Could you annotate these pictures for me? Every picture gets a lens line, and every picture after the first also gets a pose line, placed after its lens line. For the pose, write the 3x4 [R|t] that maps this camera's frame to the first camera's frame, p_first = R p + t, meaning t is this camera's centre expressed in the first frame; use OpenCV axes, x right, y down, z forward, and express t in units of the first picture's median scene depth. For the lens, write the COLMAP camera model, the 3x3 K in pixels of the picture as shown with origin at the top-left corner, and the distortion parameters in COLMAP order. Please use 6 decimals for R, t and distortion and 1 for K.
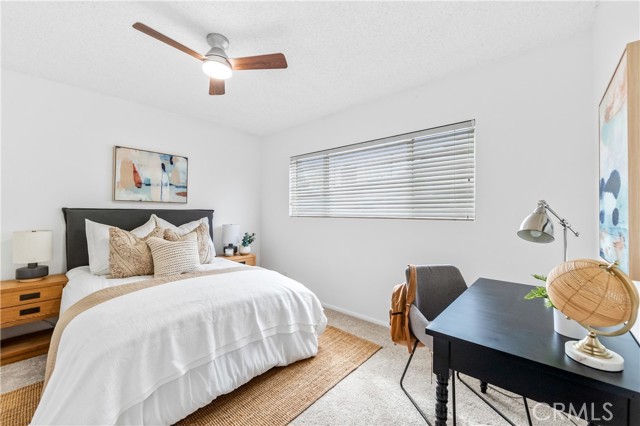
lens RADIAL K [[257.9, 0, 319.2], [0, 257.9, 210.5], [0, 0, 1]] dist [0.000861, -0.000057]
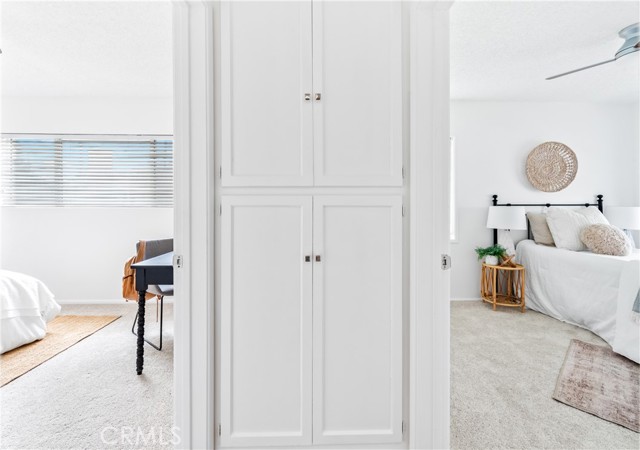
lens RADIAL K [[270.9, 0, 300.7], [0, 270.9, 208.7], [0, 0, 1]] dist [-0.002878, -0.000656]
pose [[0.735633, -0.004364, 0.677366, 0.011197], [-0.003746, 0.999938, 0.010510, 0.021948], [-0.677370, -0.010269, 0.735571, -0.358763]]
